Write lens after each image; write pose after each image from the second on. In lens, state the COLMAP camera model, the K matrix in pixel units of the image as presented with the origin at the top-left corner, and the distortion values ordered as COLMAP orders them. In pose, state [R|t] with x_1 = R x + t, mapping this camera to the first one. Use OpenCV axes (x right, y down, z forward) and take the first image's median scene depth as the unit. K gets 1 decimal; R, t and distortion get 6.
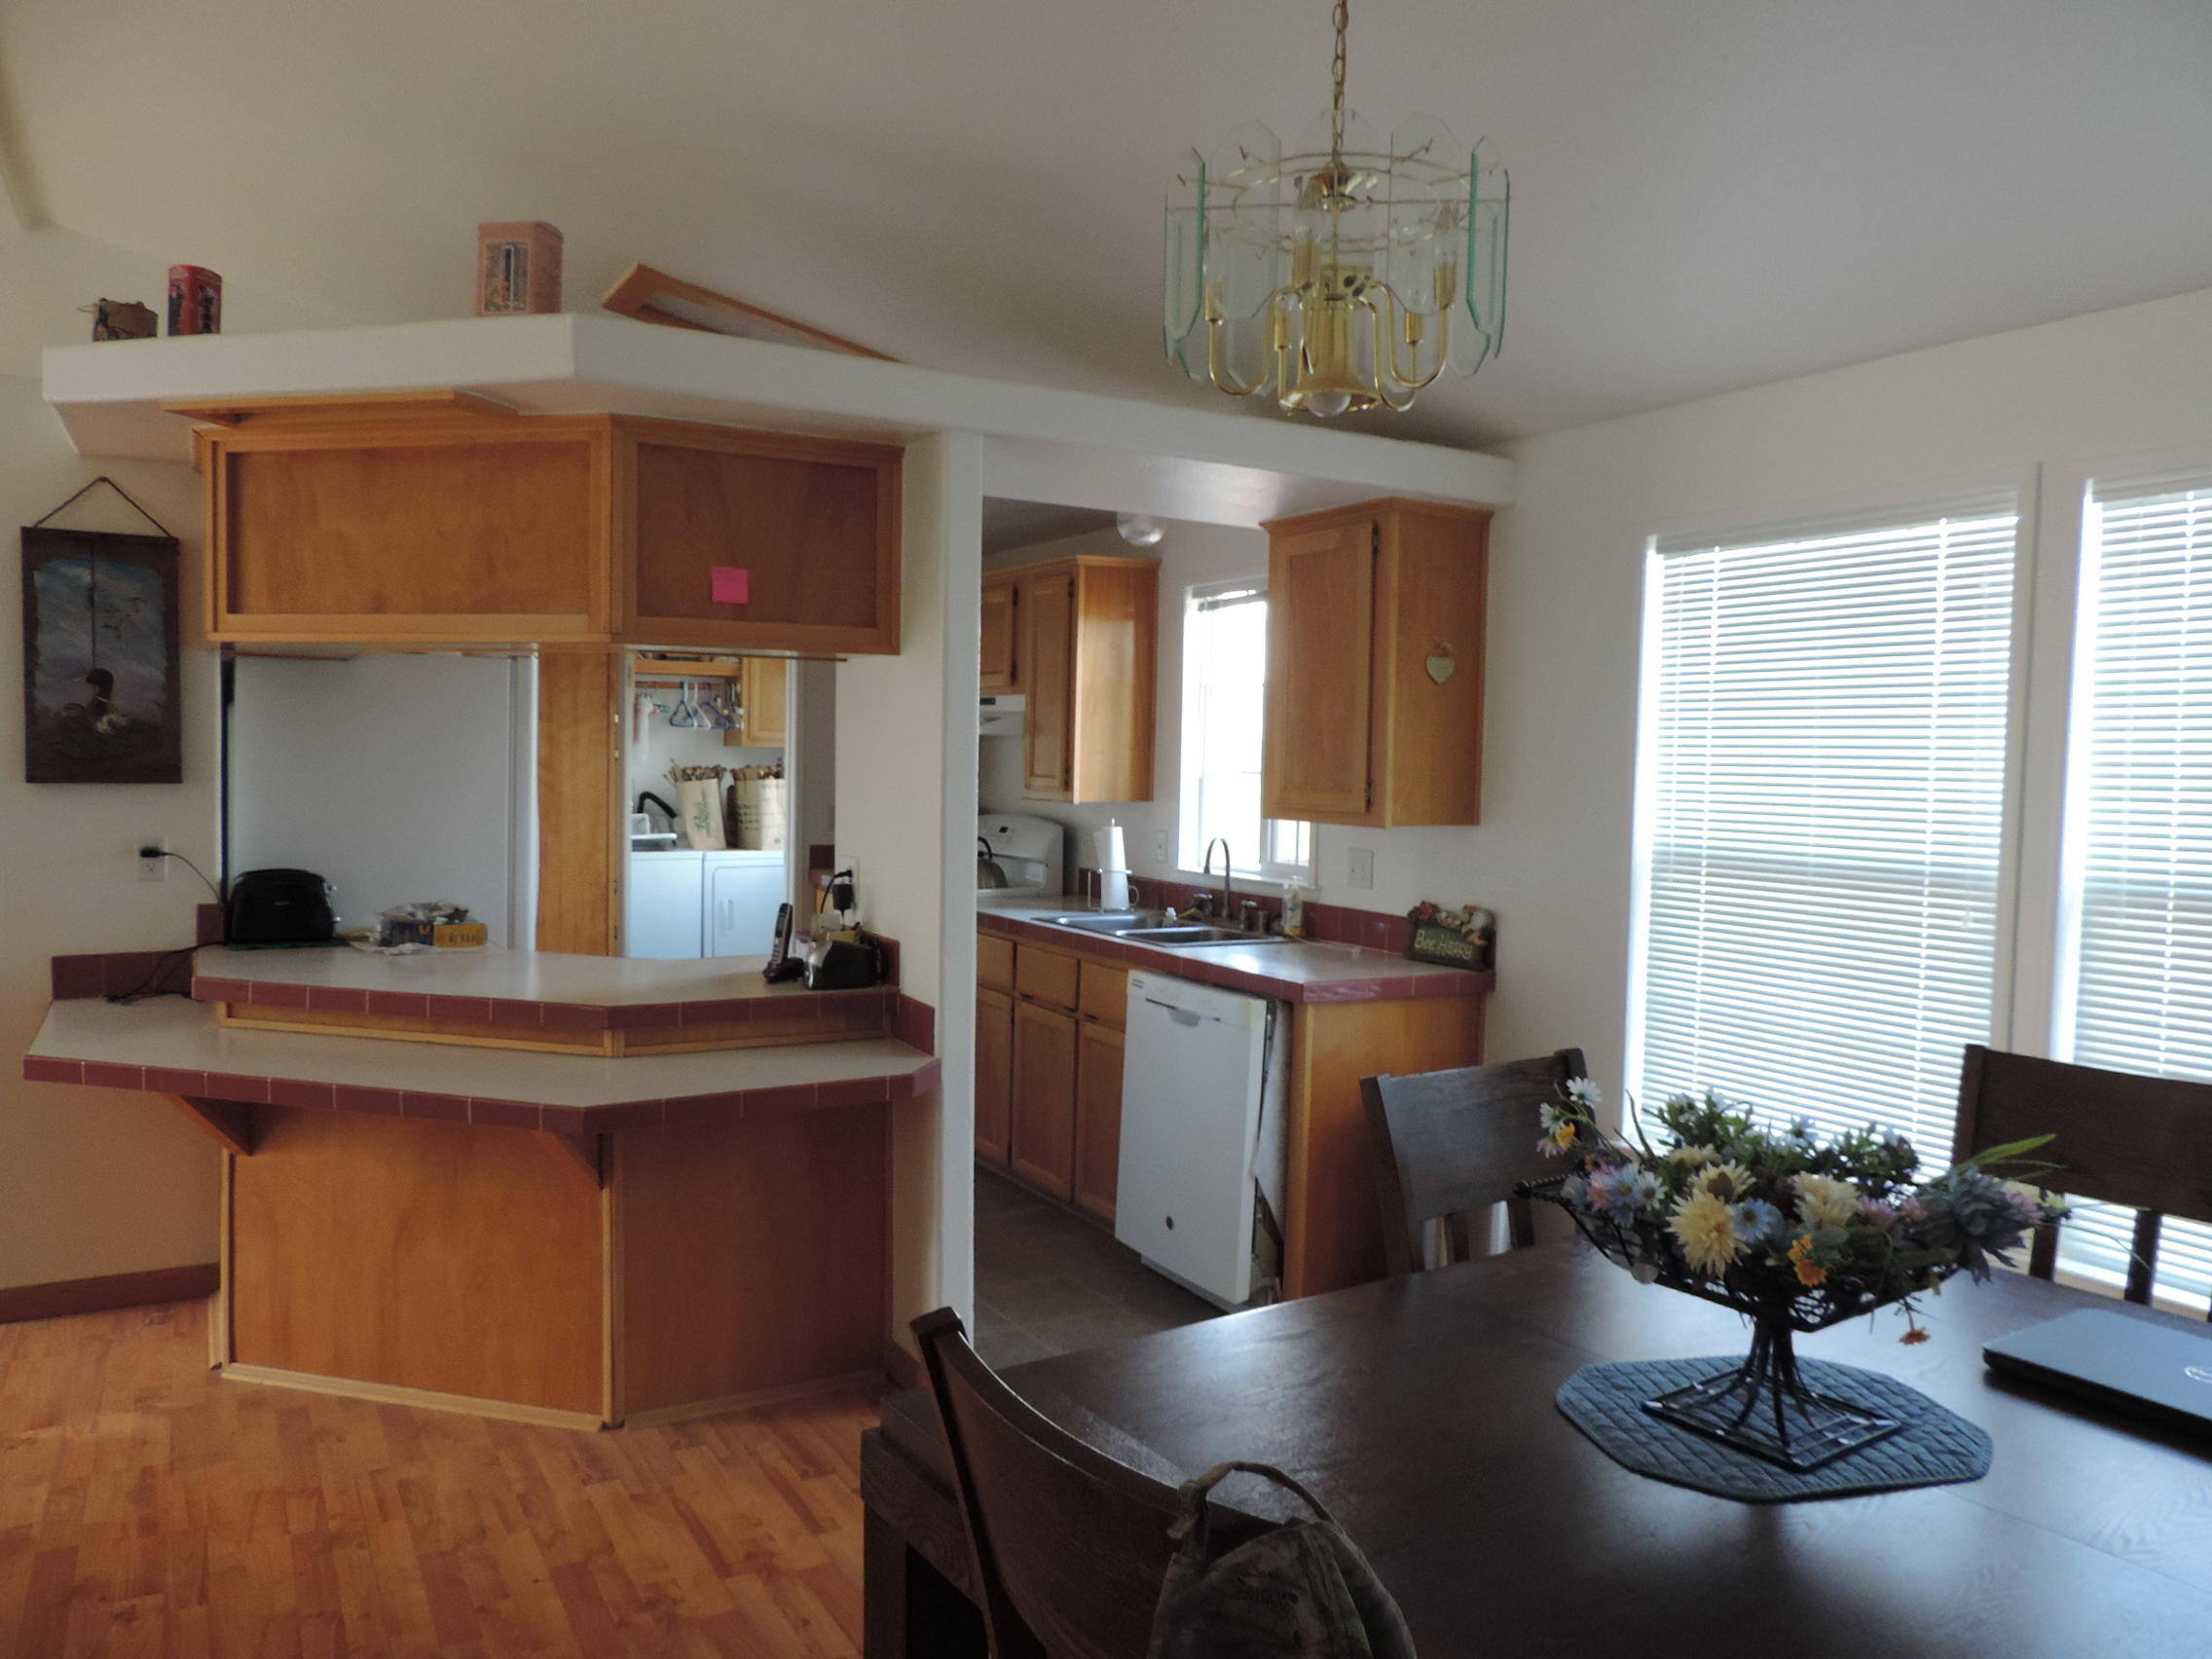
lens RADIAL K [[1576.6, 0, 1108.0], [0, 1576.6, 829.0], [0, 0, 1]] dist [-0.026359, 0.013958]
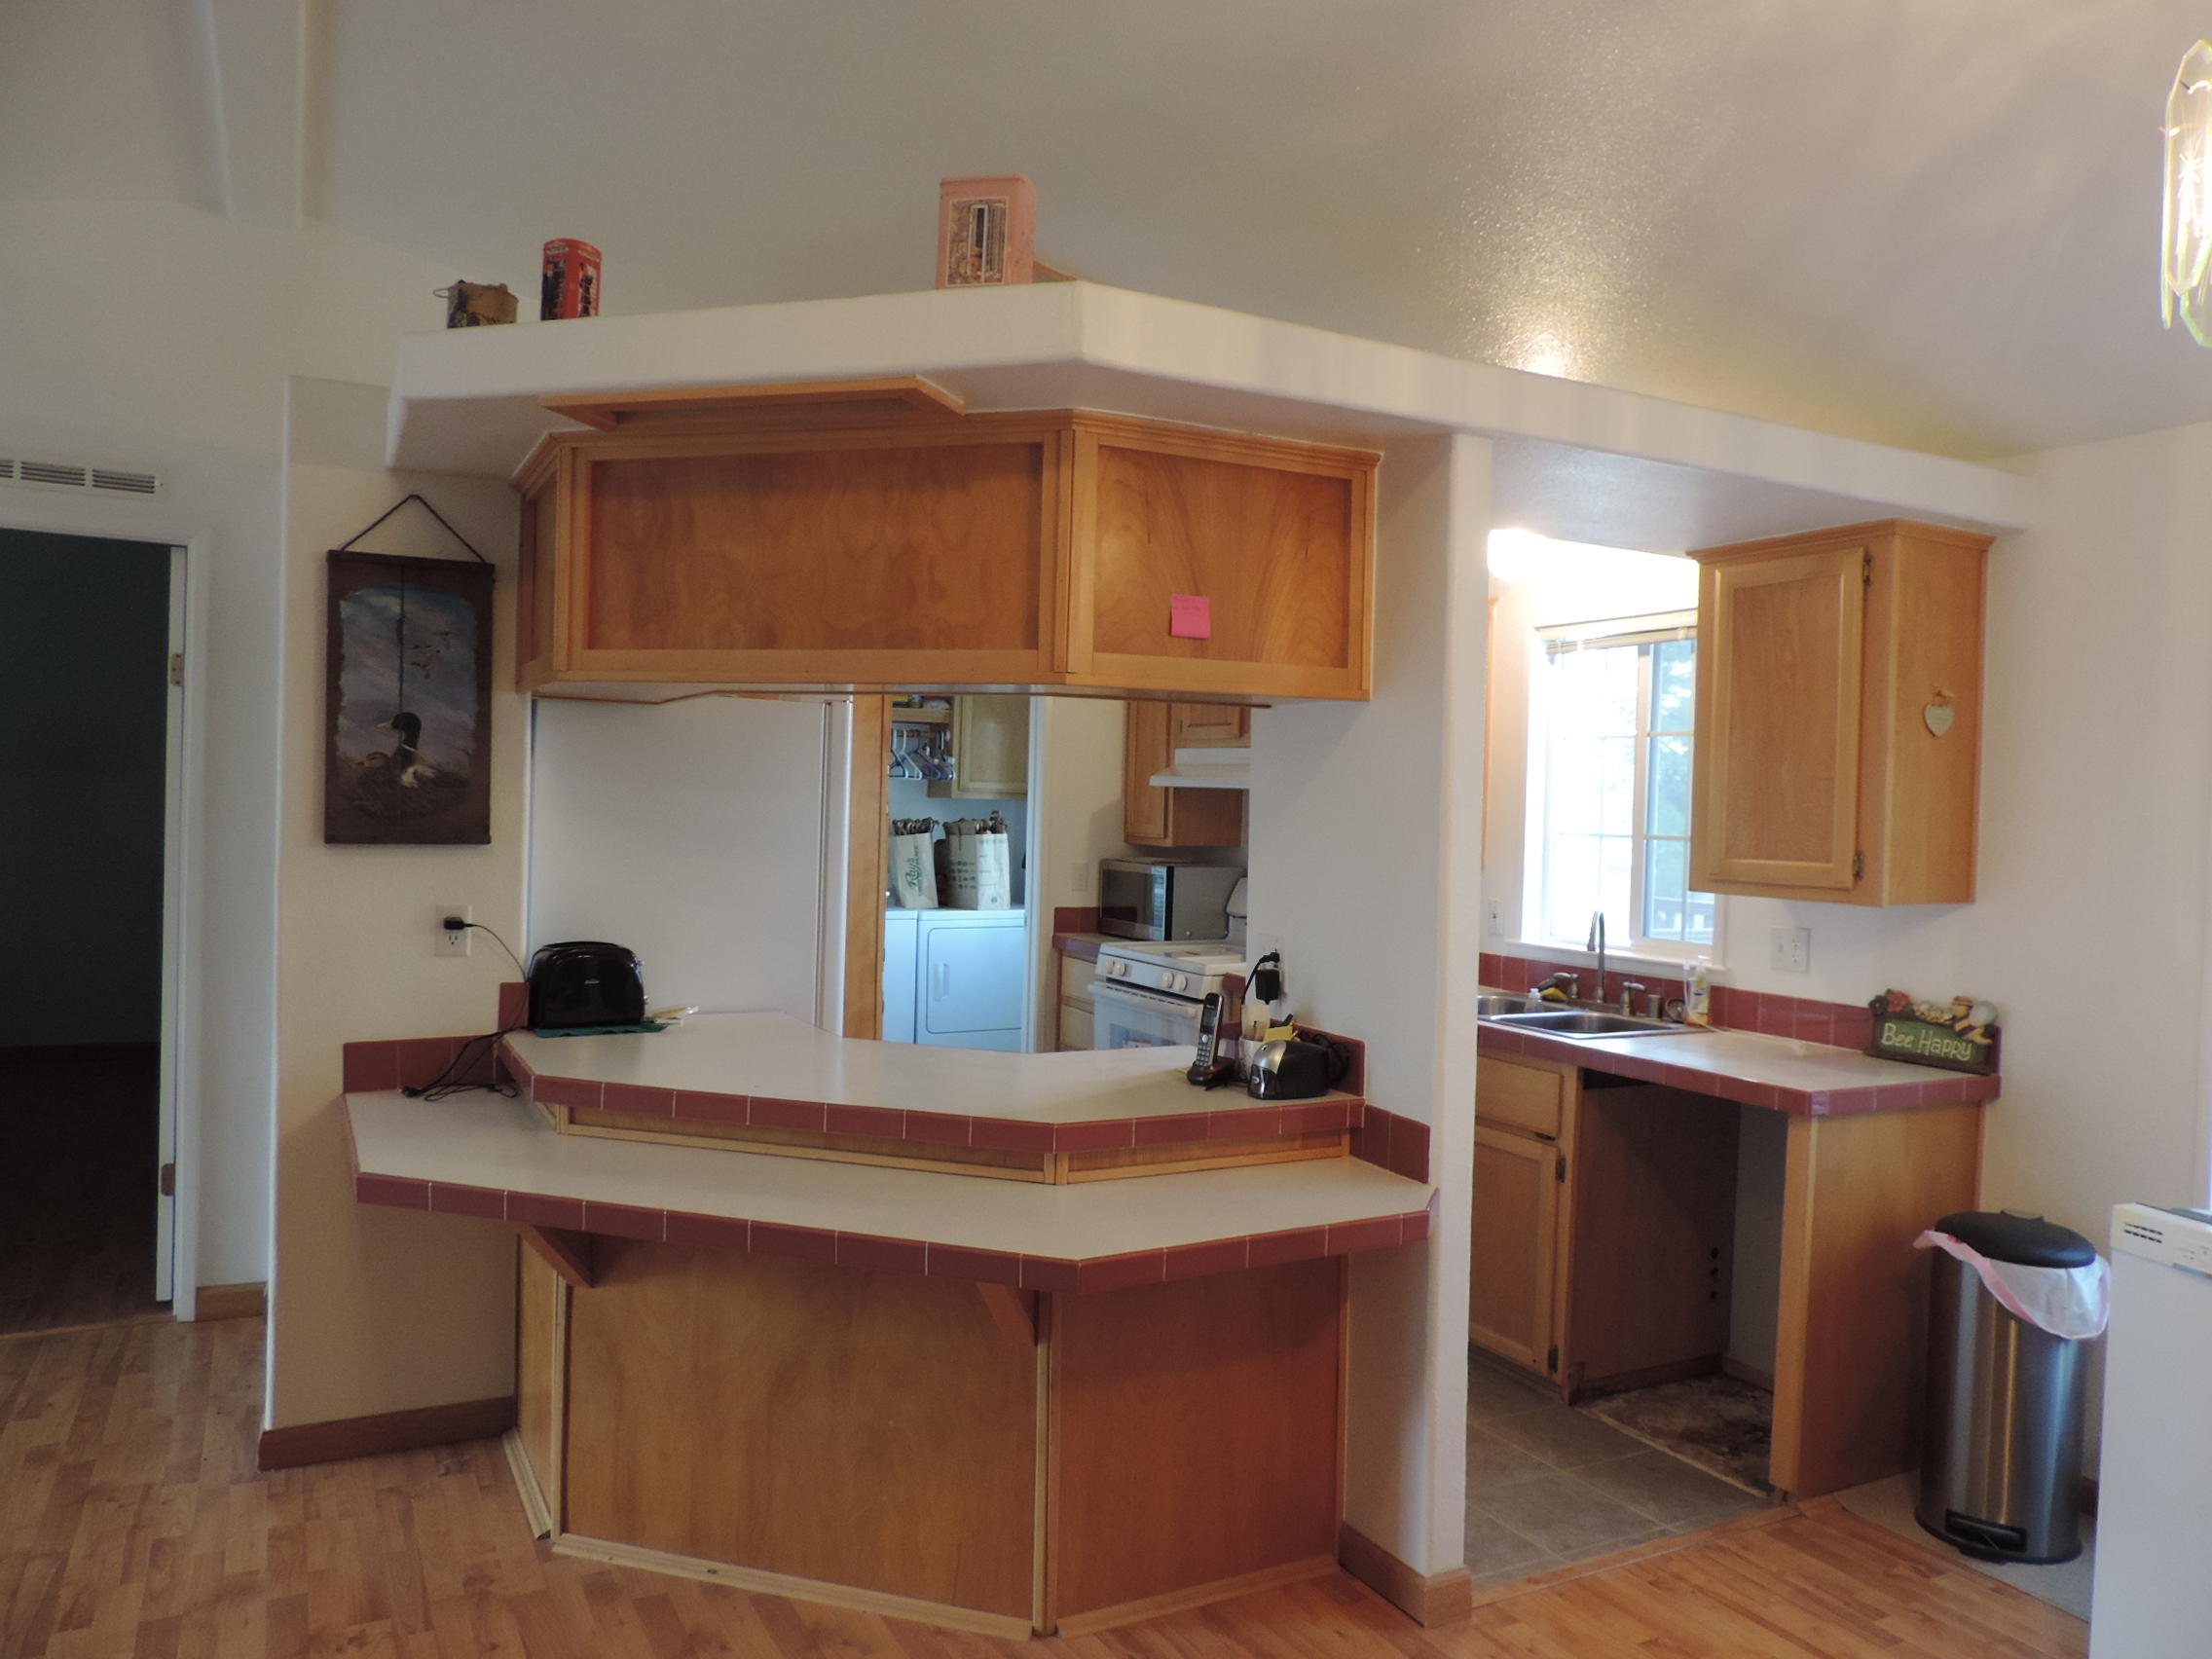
lens RADIAL K [[1576.6, 0, 1104.4], [0, 1576.6, 829.9], [0, 0, 1]] dist [-0.026359, 0.013958]
pose [[0.999103, 0.006648, -0.041822, -0.220726], [-0.007869, 0.999546, -0.029096, -0.014941], [0.041610, 0.029399, 0.998701, 0.145693]]
